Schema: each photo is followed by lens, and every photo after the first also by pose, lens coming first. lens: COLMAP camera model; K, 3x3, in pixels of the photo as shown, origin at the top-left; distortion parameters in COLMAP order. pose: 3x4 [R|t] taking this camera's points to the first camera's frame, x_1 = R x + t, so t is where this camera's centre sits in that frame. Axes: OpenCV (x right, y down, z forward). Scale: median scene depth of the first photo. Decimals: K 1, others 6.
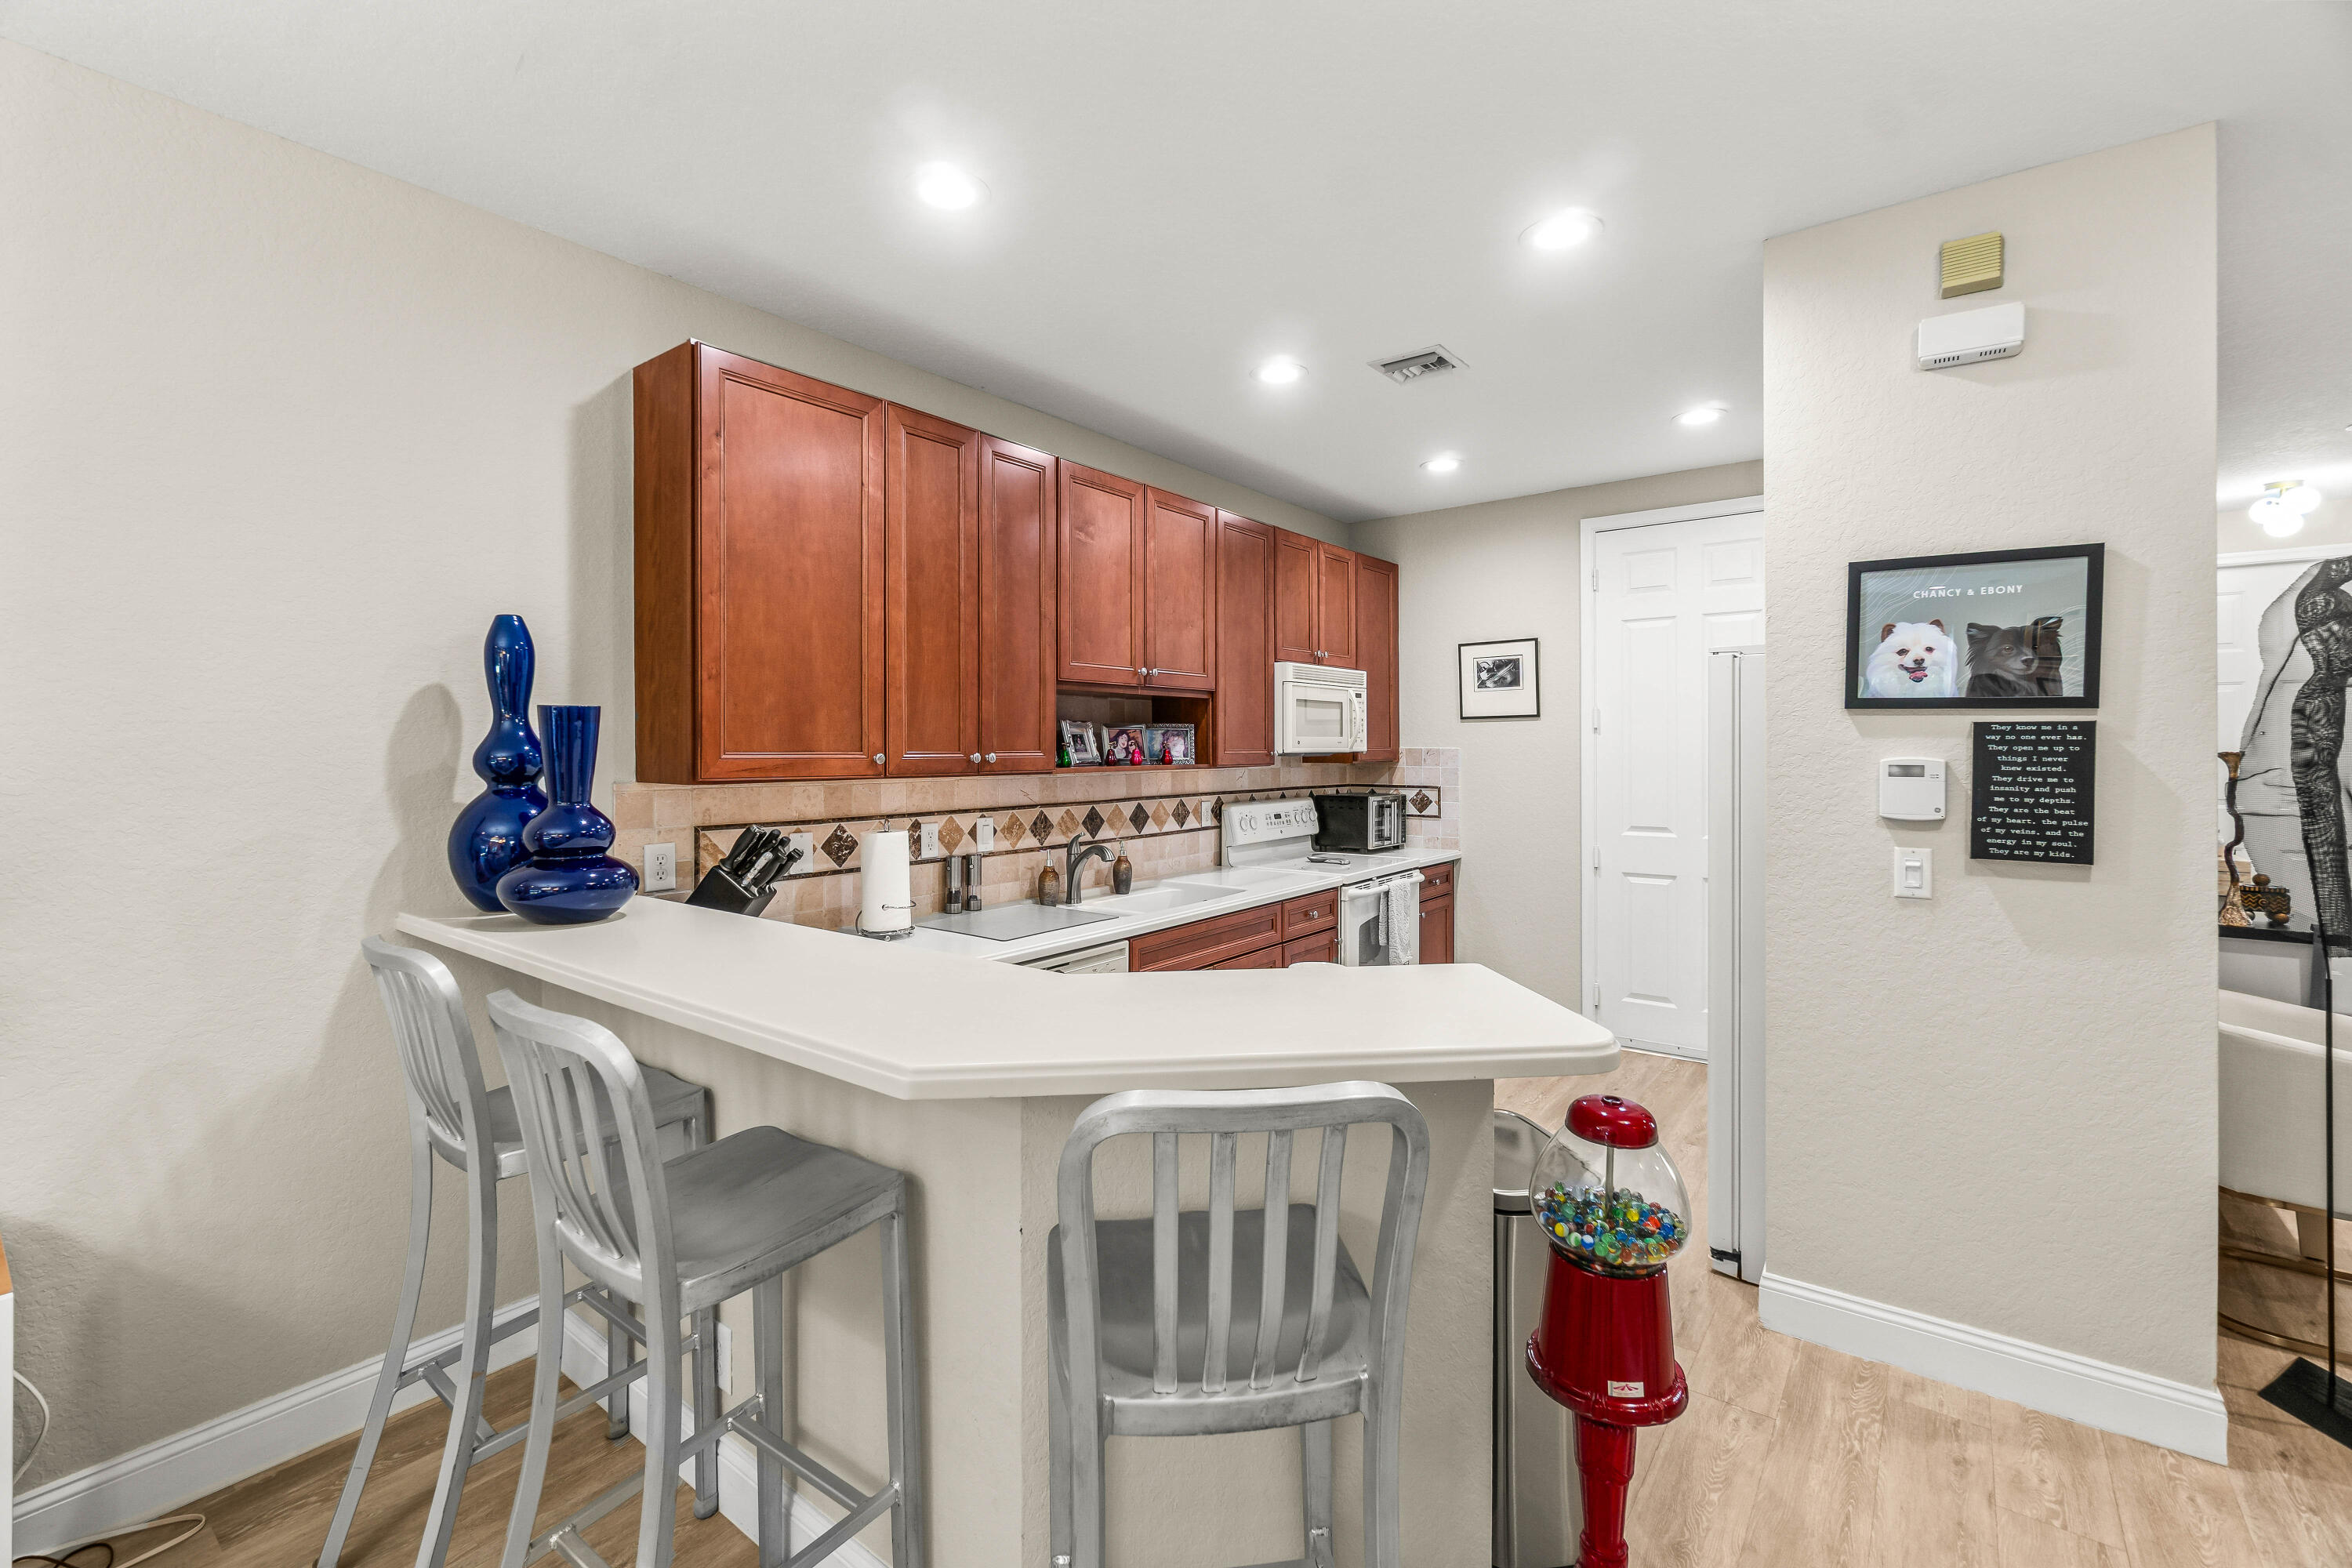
lens RADIAL K [[1019.7, 0, 1178.0], [0, 1019.7, 742.2], [0, 0, 1]] dist [0.002642, 0.000063]
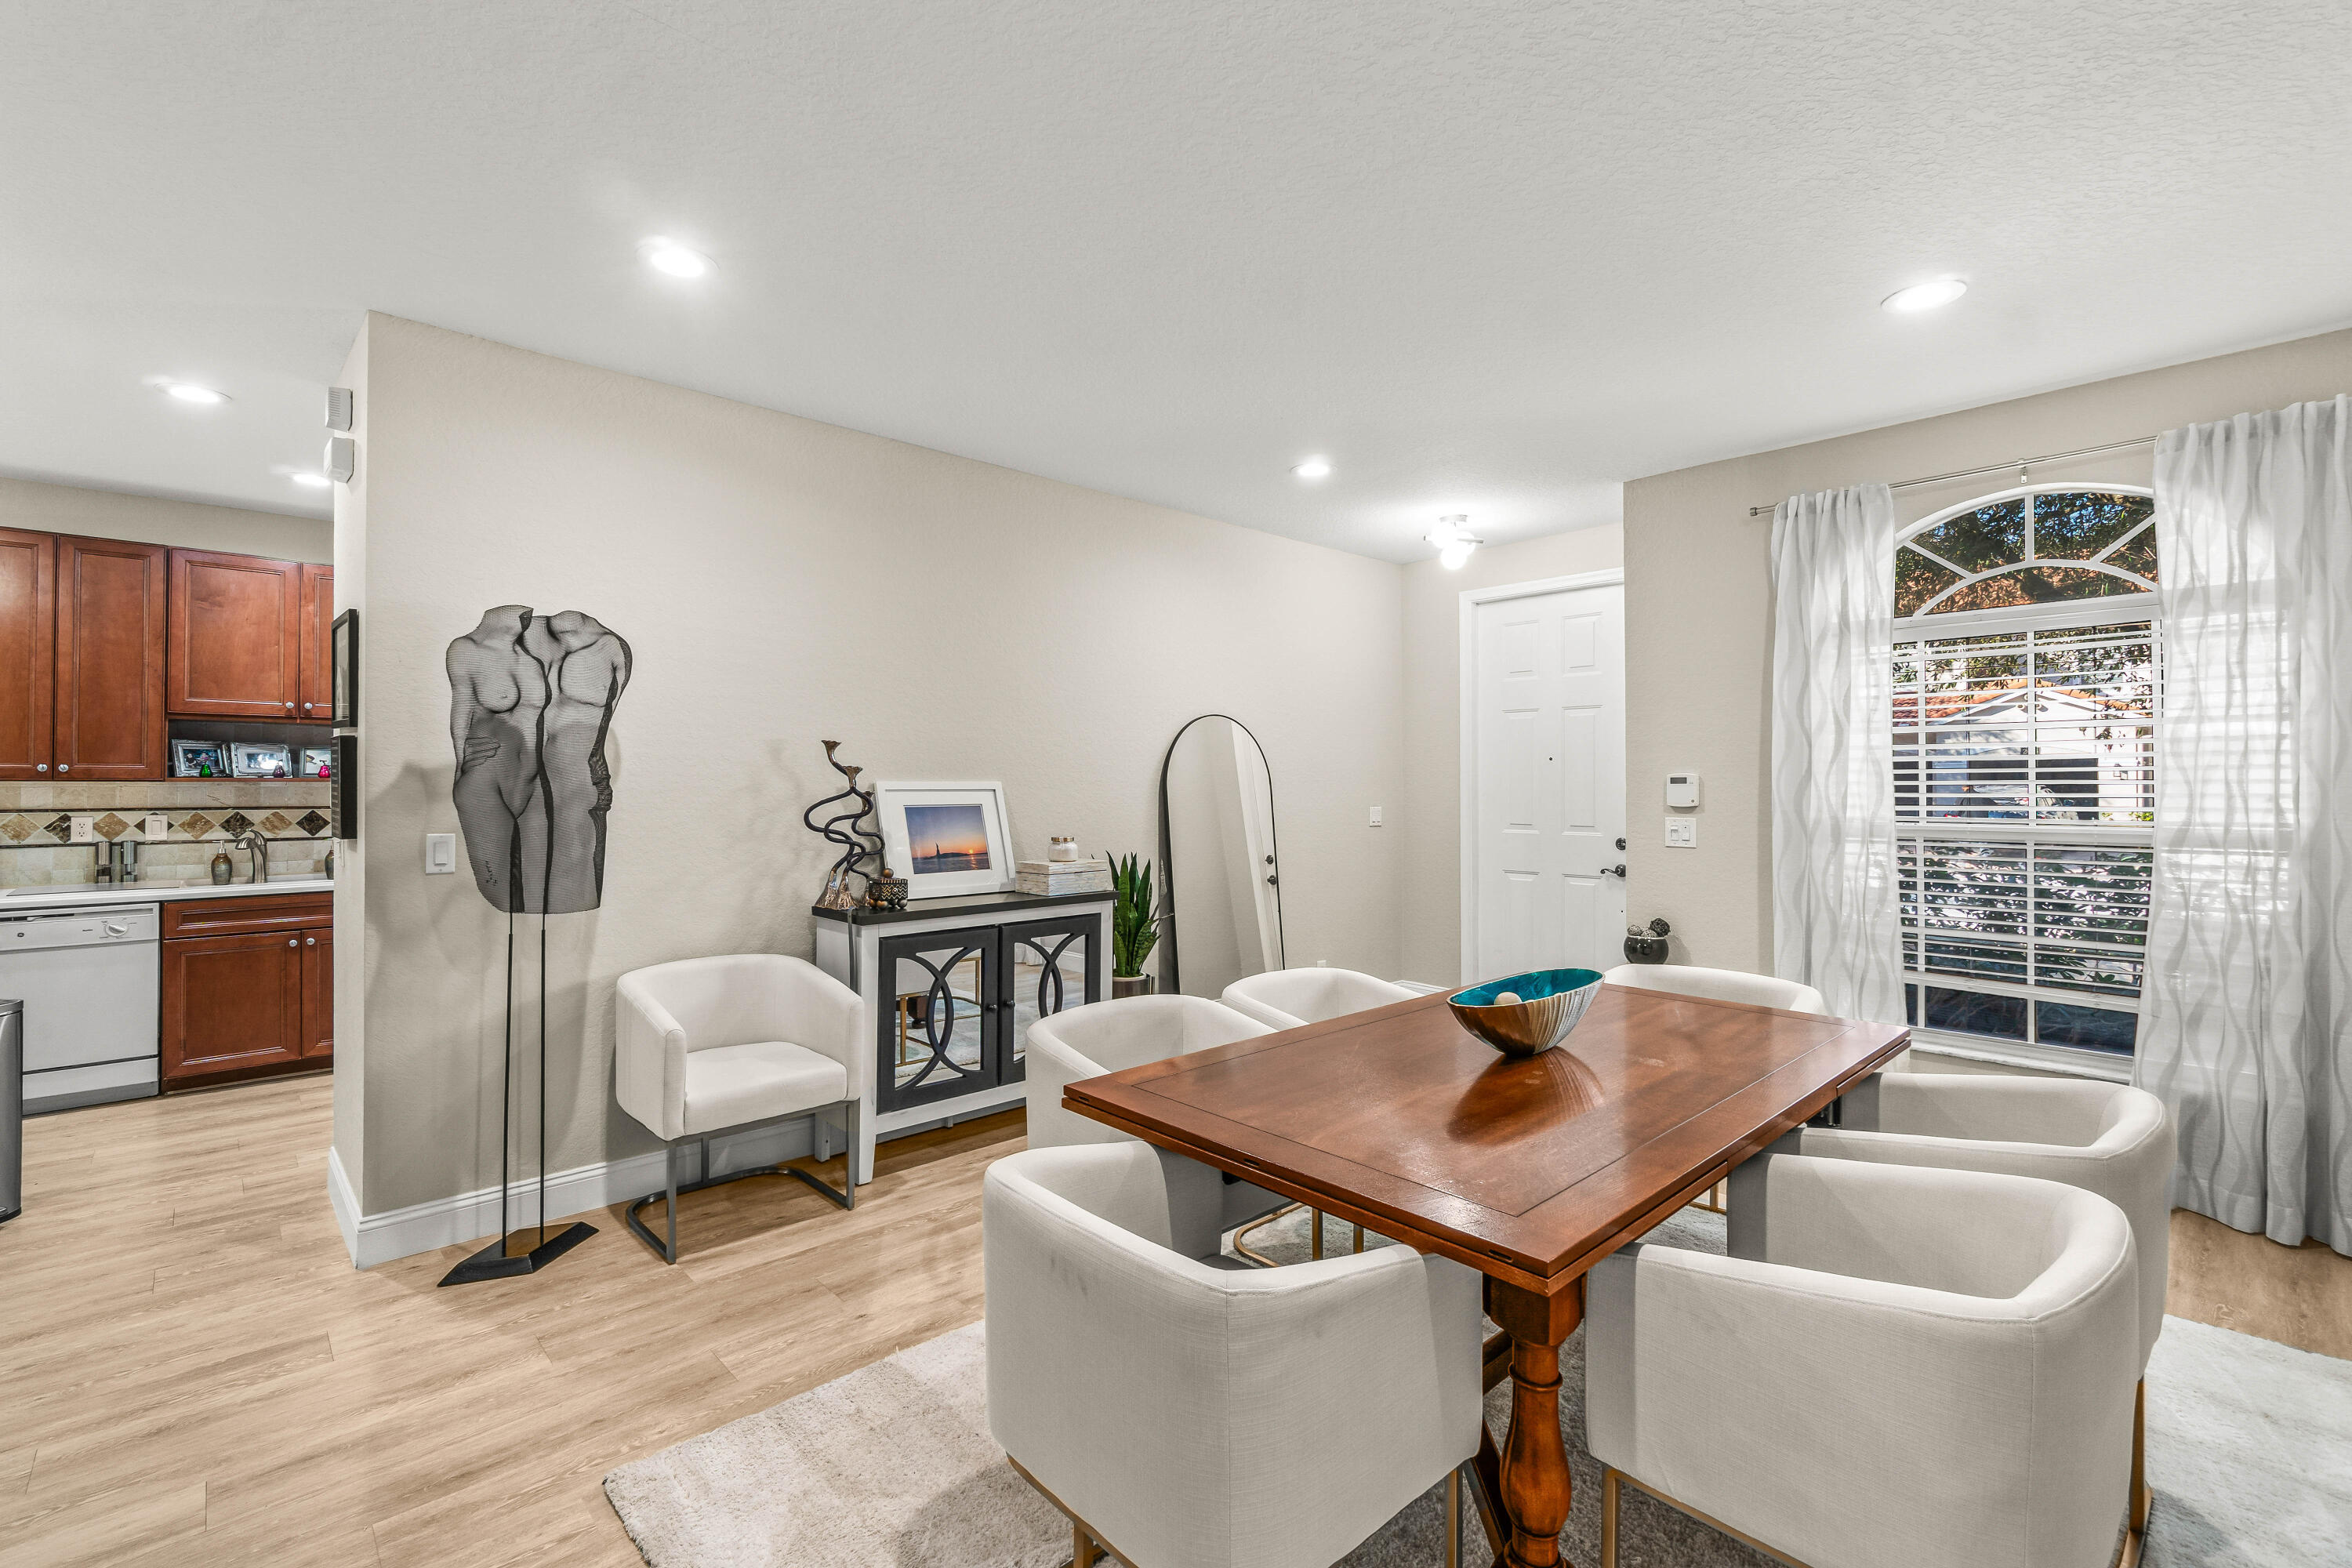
lens RADIAL K [[1019.7, 0, 1170.0], [0, 1019.7, 786.2], [0, 0, 1]] dist [0.002642, 0.000063]
pose [[0.985084, 0.006997, -0.171933, 1.387733], [-0.005907, 0.999959, 0.006852, 0.019034], [0.171973, -0.005735, 0.985085, -0.103604]]
